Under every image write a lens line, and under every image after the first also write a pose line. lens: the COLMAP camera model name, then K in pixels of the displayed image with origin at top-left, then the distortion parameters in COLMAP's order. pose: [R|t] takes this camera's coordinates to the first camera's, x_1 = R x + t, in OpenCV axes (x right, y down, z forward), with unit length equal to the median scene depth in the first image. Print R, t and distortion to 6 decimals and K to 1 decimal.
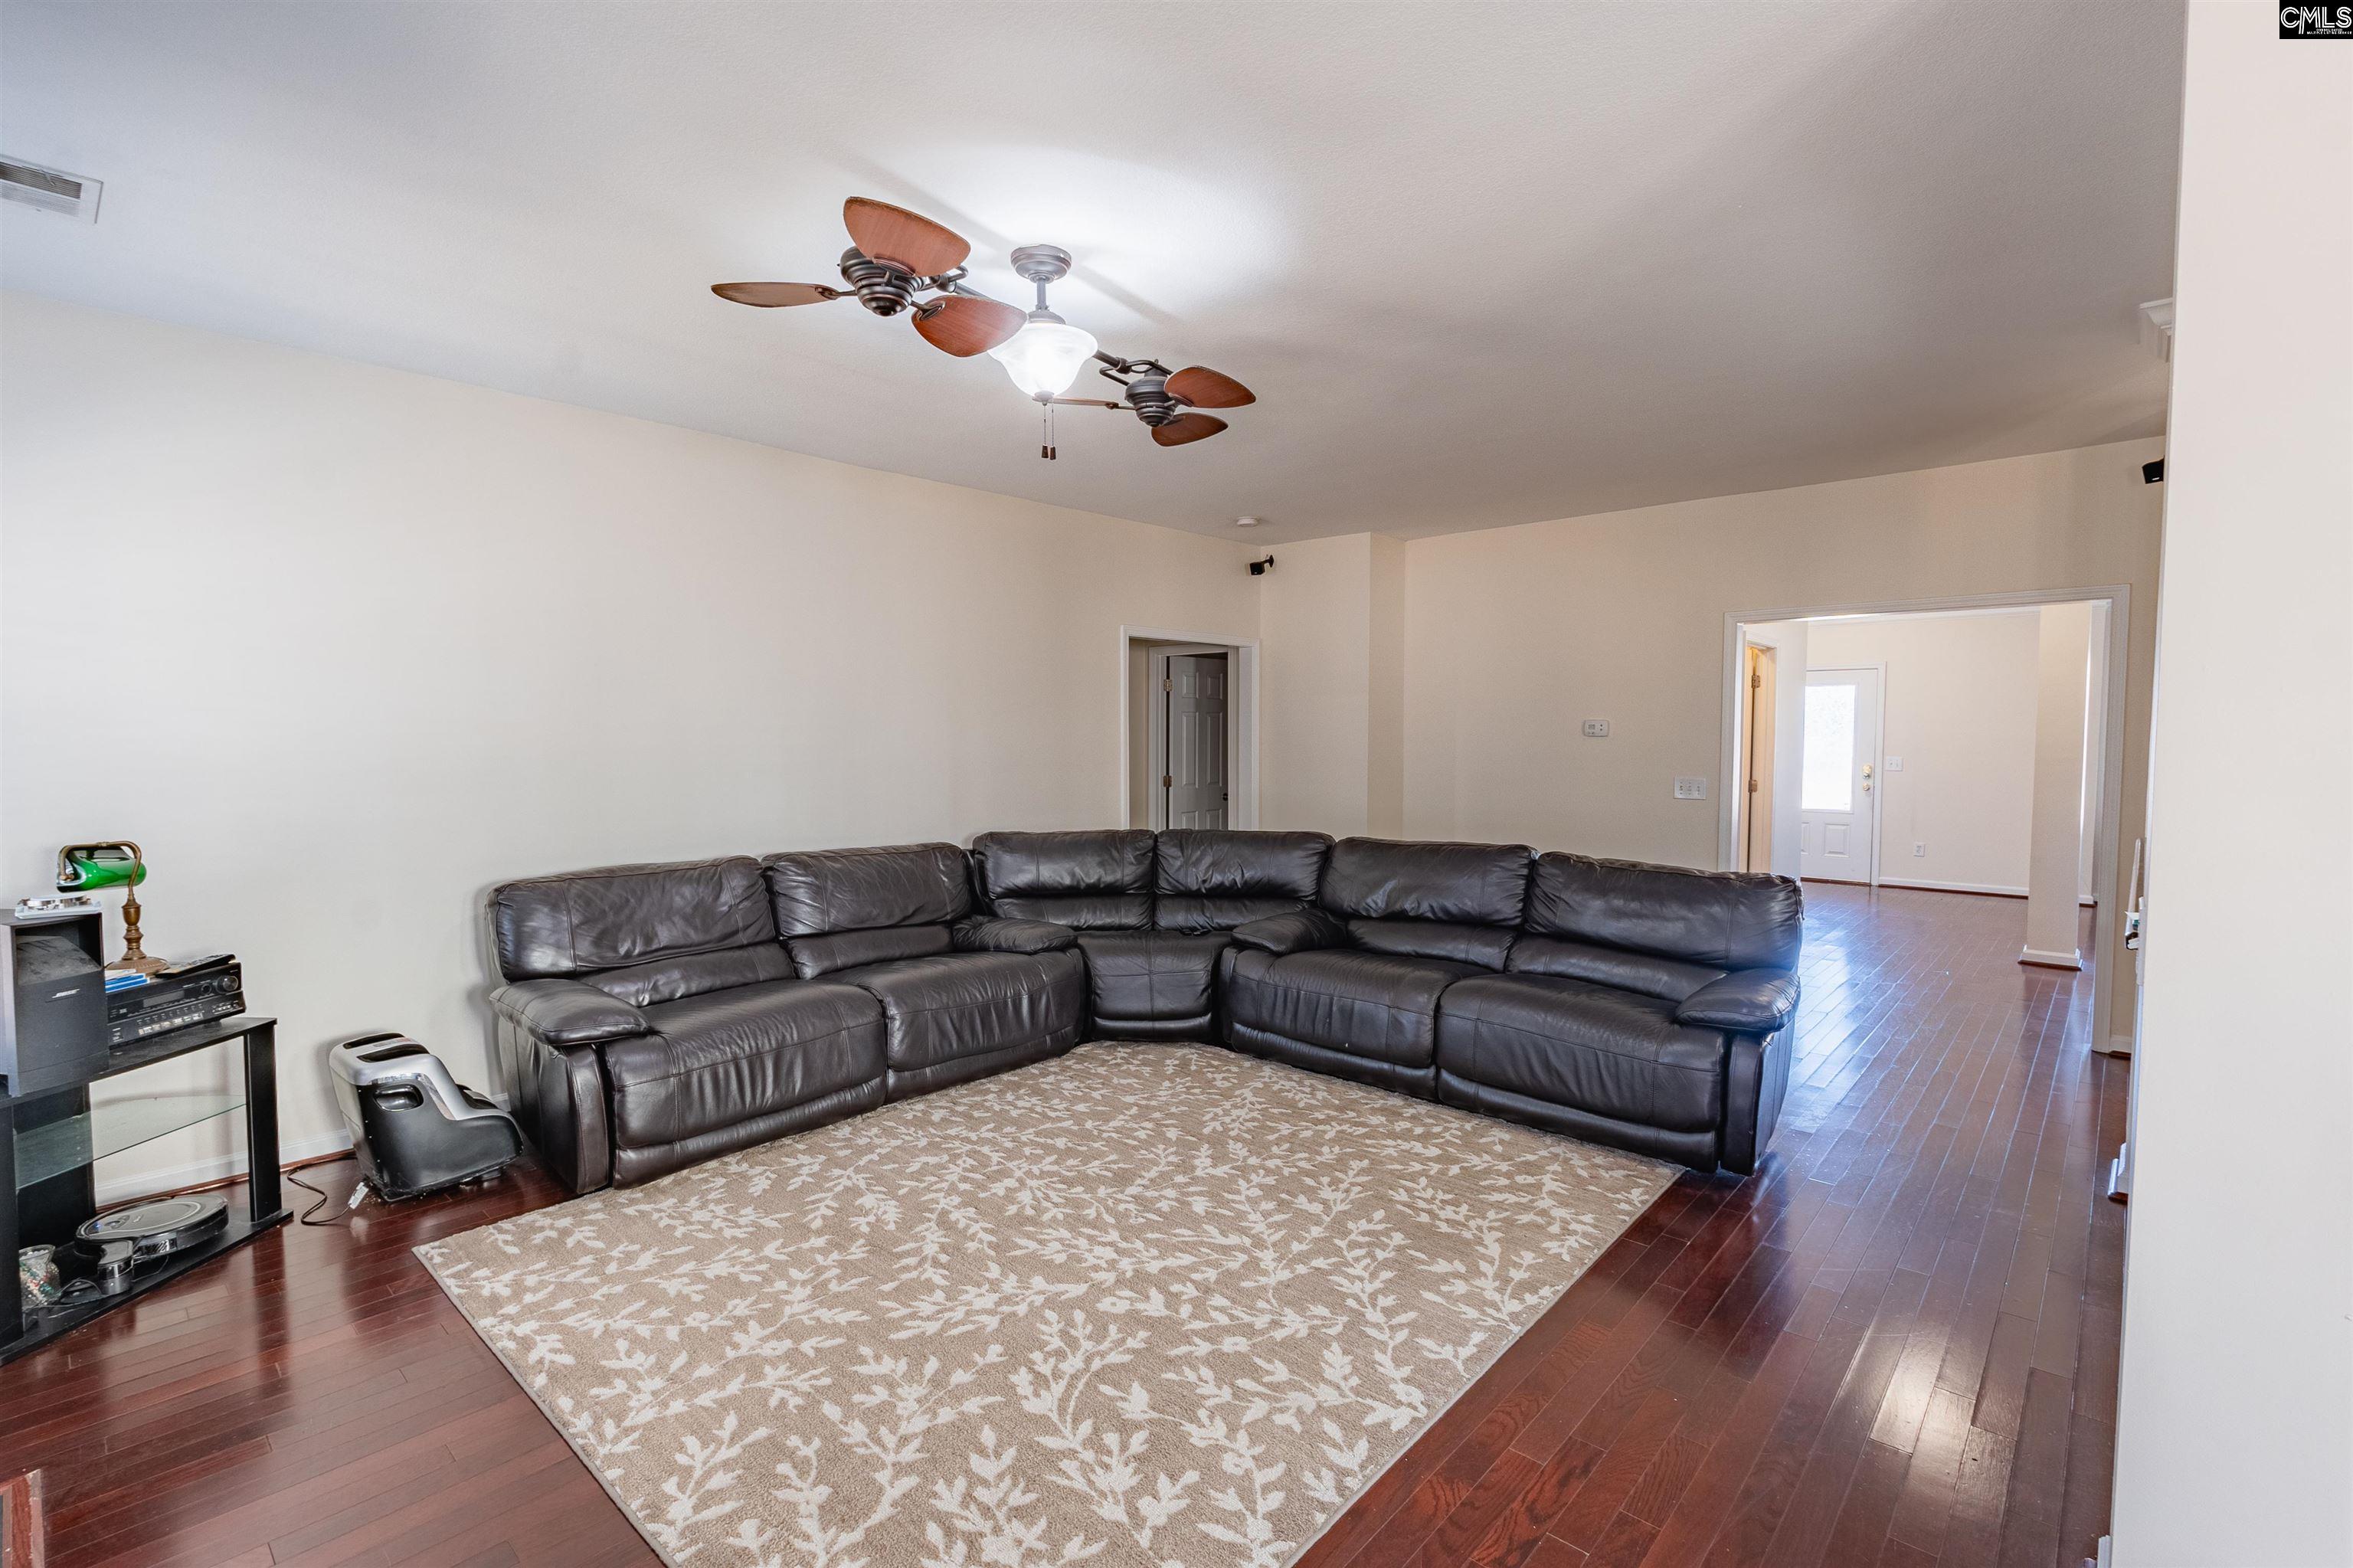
lens RADIAL K [[1067.4, 0, 1155.2], [0, 1067.4, 790.7], [0, 0, 1]] dist [-0.002141, -0.001888]
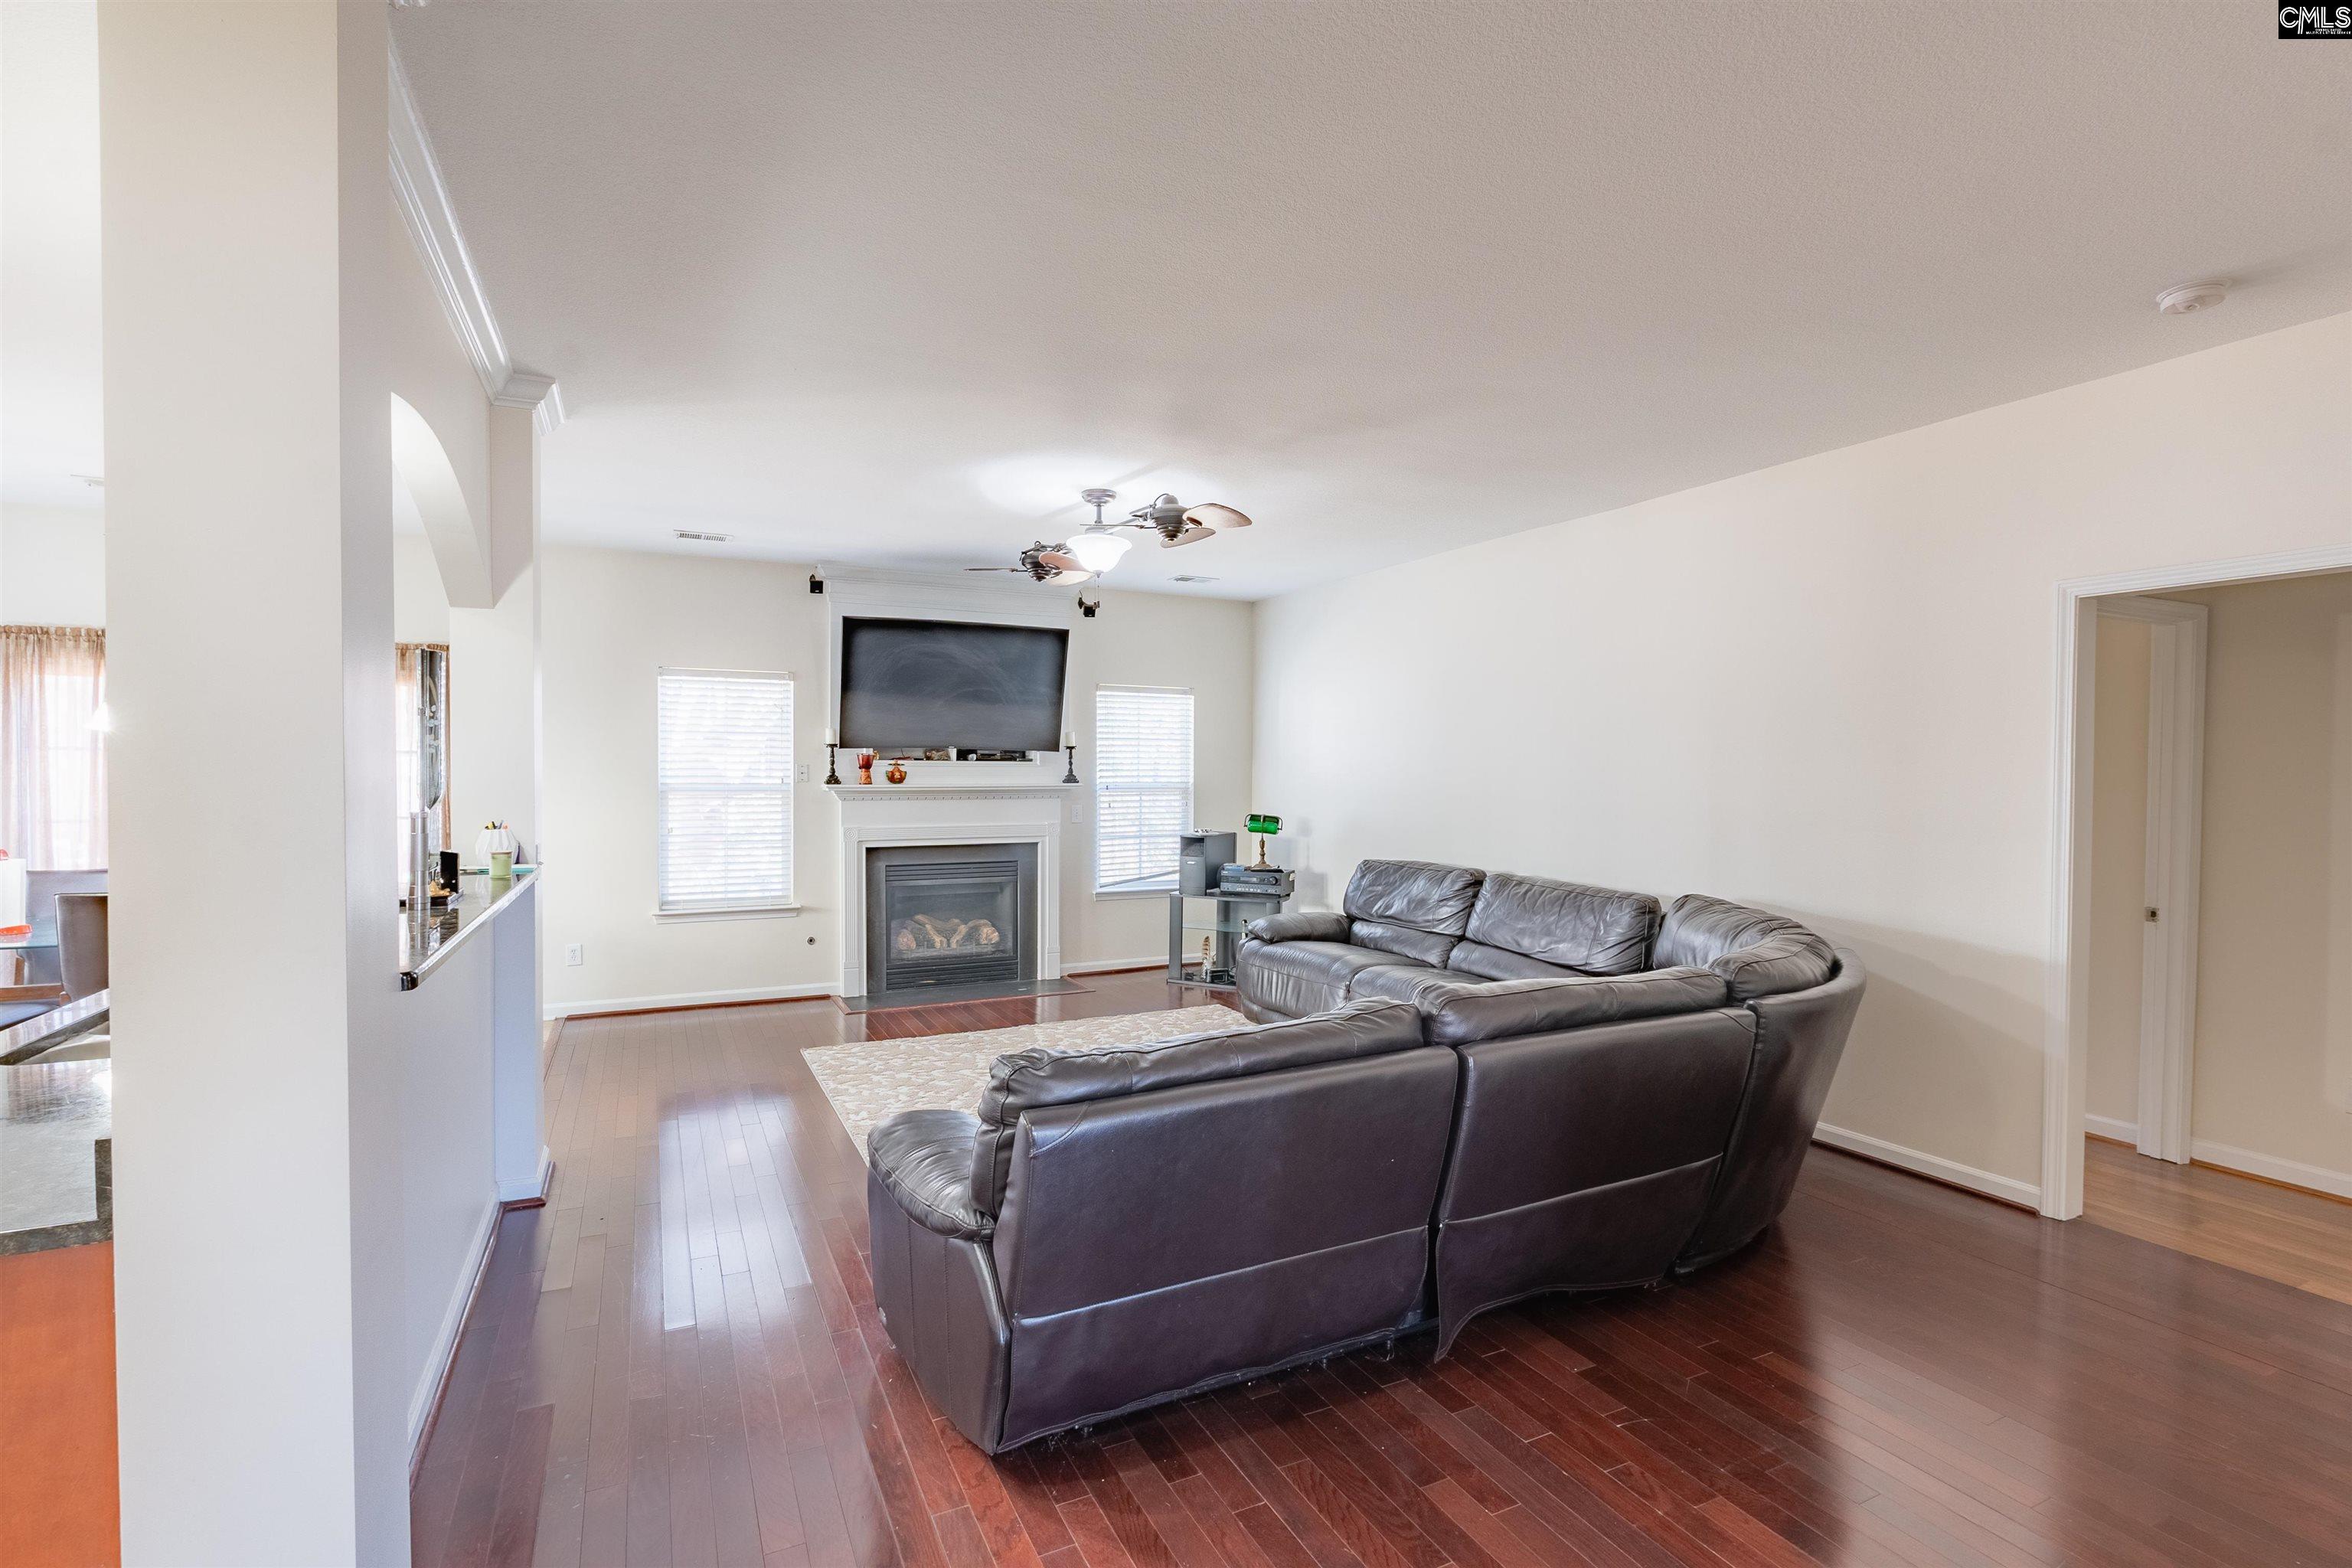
lens RADIAL K [[1066.9, 0, 1154.7], [0, 1066.9, 790.7], [0, 0, 1]] dist [-0.002141, -0.001888]
pose [[-0.372649, 0.017599, -0.927805, 1.648147], [-0.052159, 0.997842, 0.039877, -0.108496], [0.926505, 0.063253, -0.370927, 1.975054]]
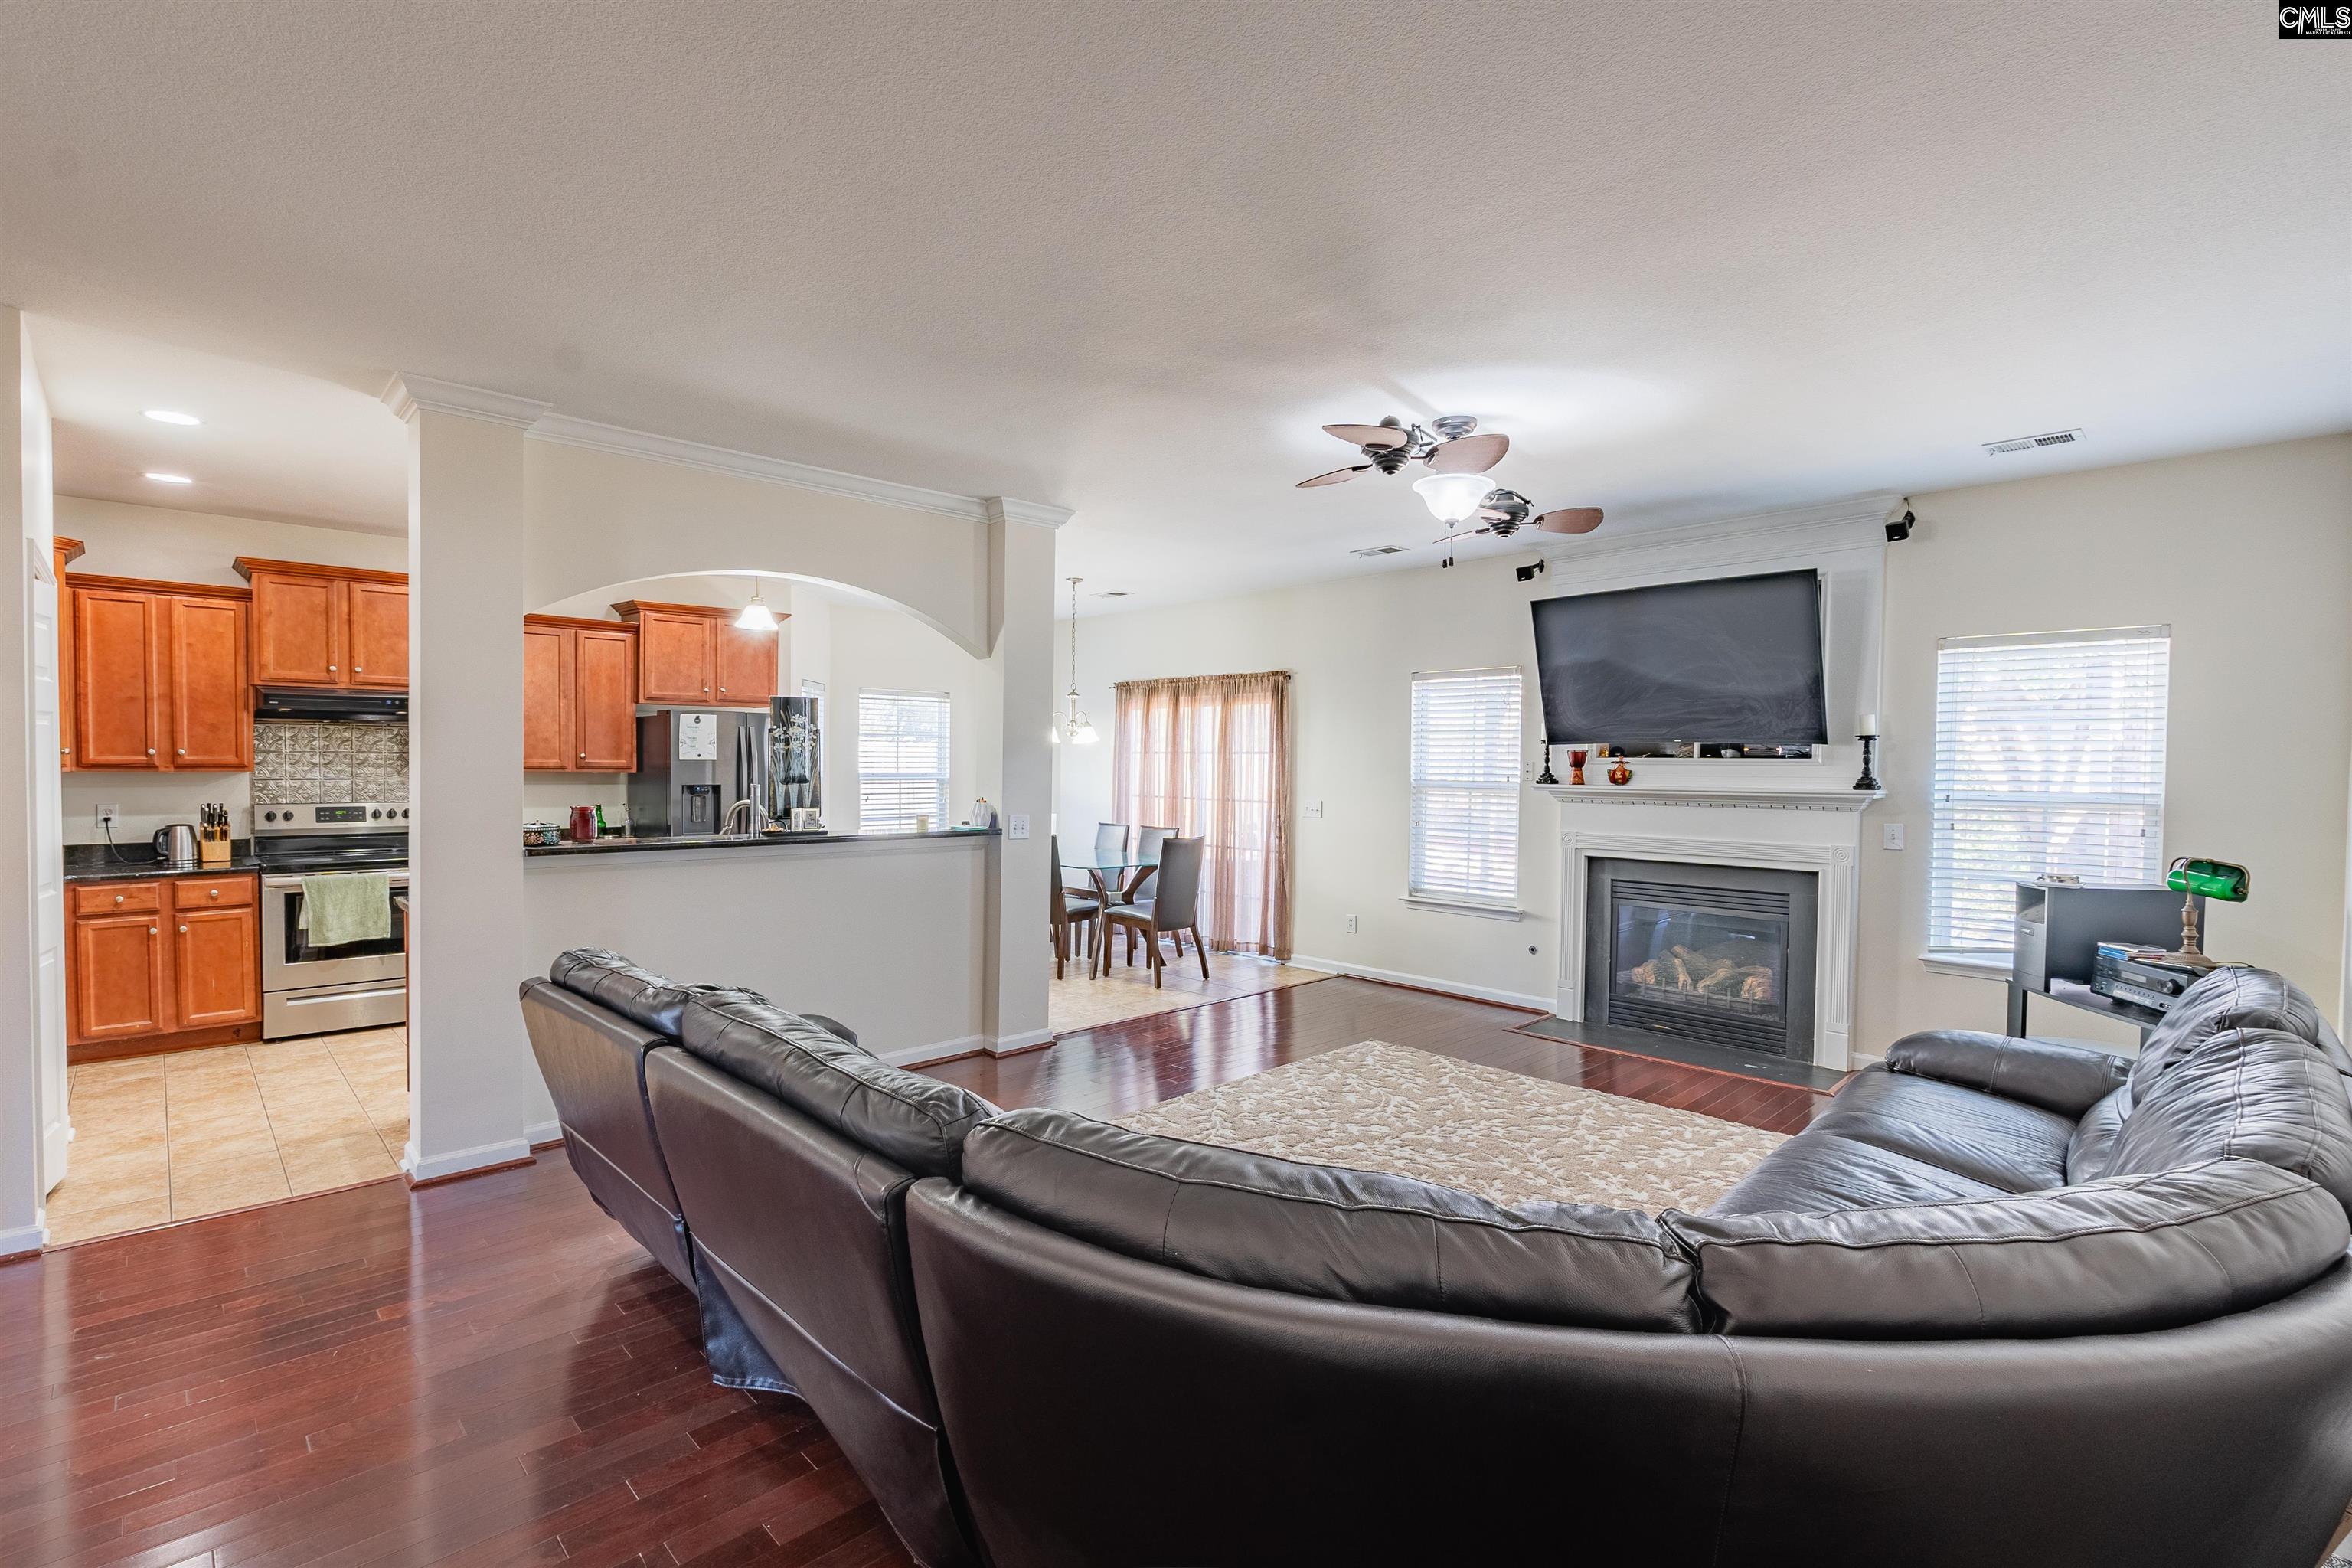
lens RADIAL K [[1066.9, 0, 1154.7], [0, 1066.9, 790.7], [0, 0, 1]] dist [-0.002141, -0.001888]
pose [[-0.997815, -0.008513, 0.065526, 0.208744], [-0.003343, 0.996899, 0.078615, -0.150858], [-0.065992, 0.078224, -0.994749, 2.747753]]
